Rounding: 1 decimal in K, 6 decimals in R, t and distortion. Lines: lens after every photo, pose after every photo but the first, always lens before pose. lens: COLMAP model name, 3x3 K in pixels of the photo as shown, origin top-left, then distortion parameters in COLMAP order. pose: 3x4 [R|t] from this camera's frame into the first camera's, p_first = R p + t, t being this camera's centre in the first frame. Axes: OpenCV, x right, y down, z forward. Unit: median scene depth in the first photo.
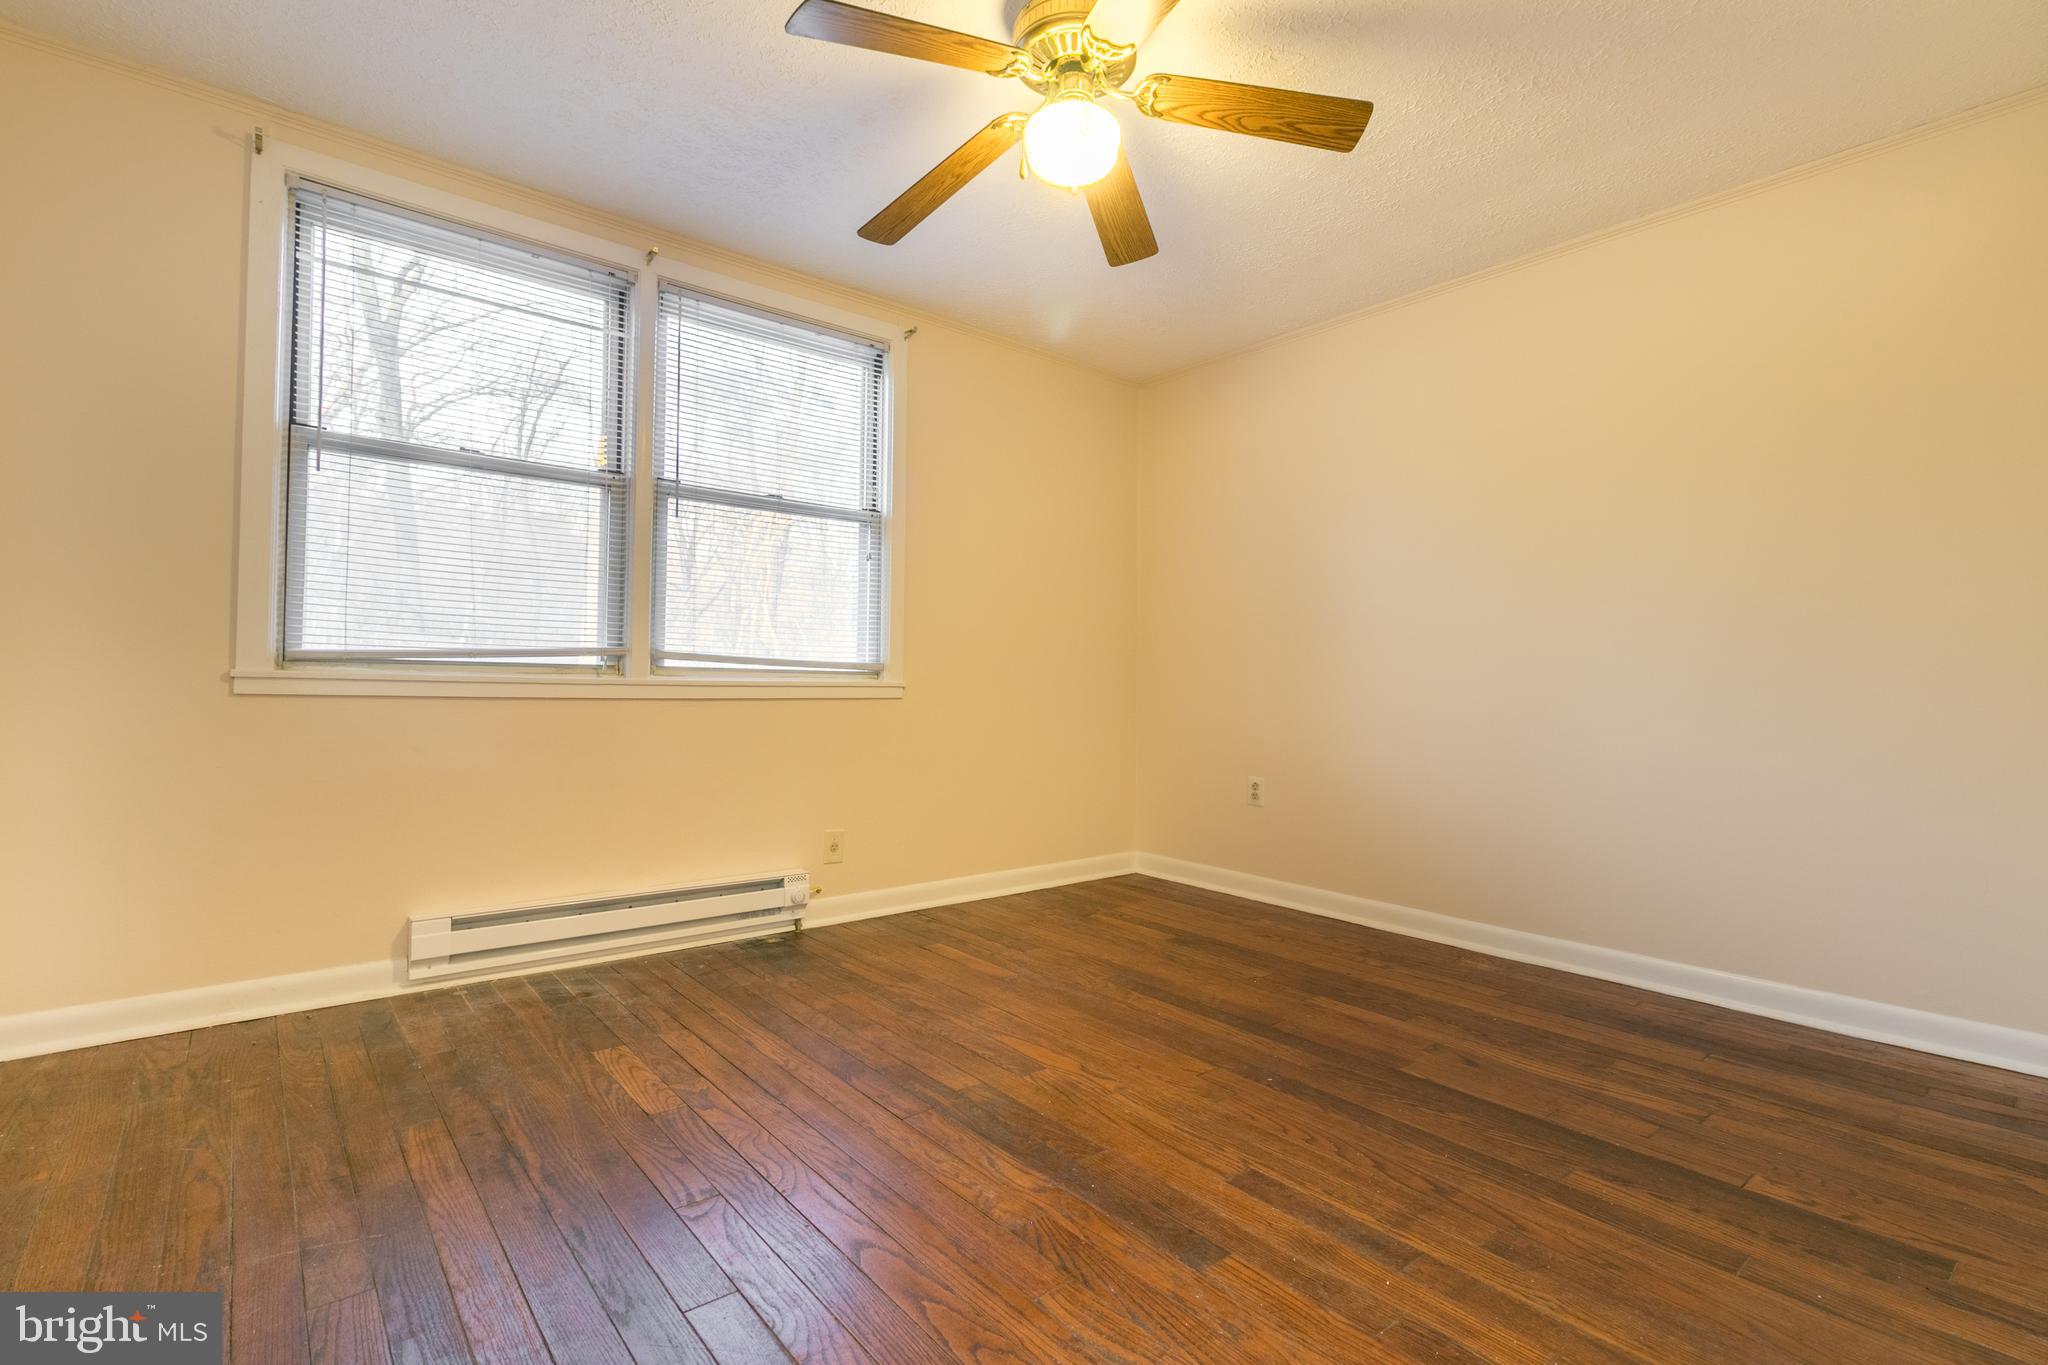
lens RADIAL K [[942.5, 0, 1015.2], [0, 942.5, 678.9], [0, 0, 1]] dist [-0.000461, -0.001401]
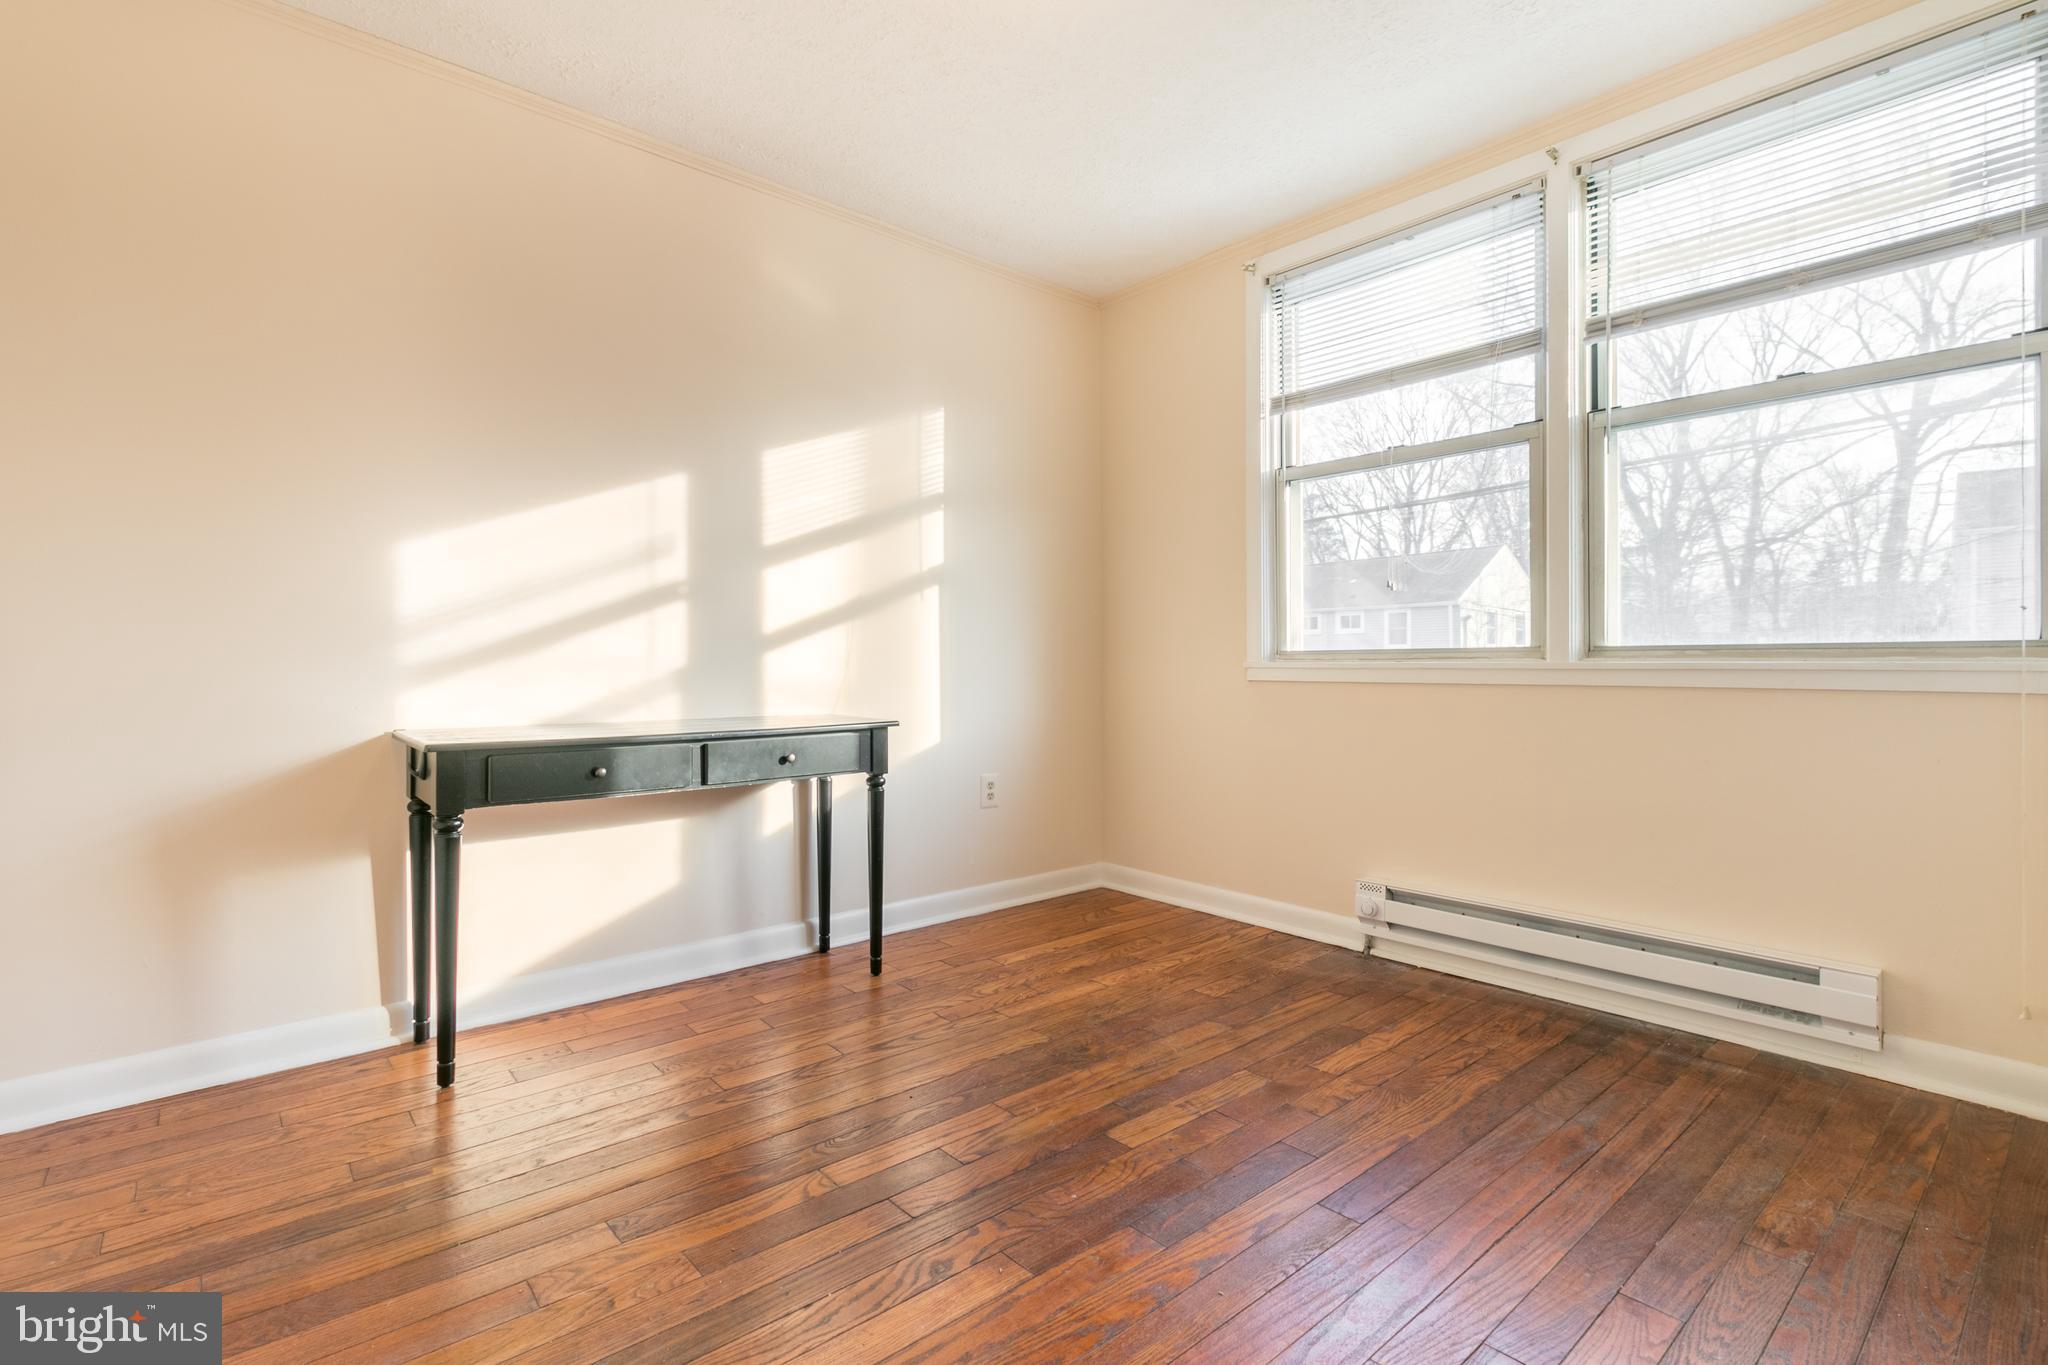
lens RADIAL K [[942.5, 0, 1015.2], [0, 942.5, 678.9], [0, 0, 1]] dist [-0.000461, -0.001401]
pose [[0.019034, 0.004760, -0.999808, 0.450043], [-0.000808, 0.999988, 0.004746, 0.006045], [0.999819, 0.000718, 0.019037, 0.492765]]
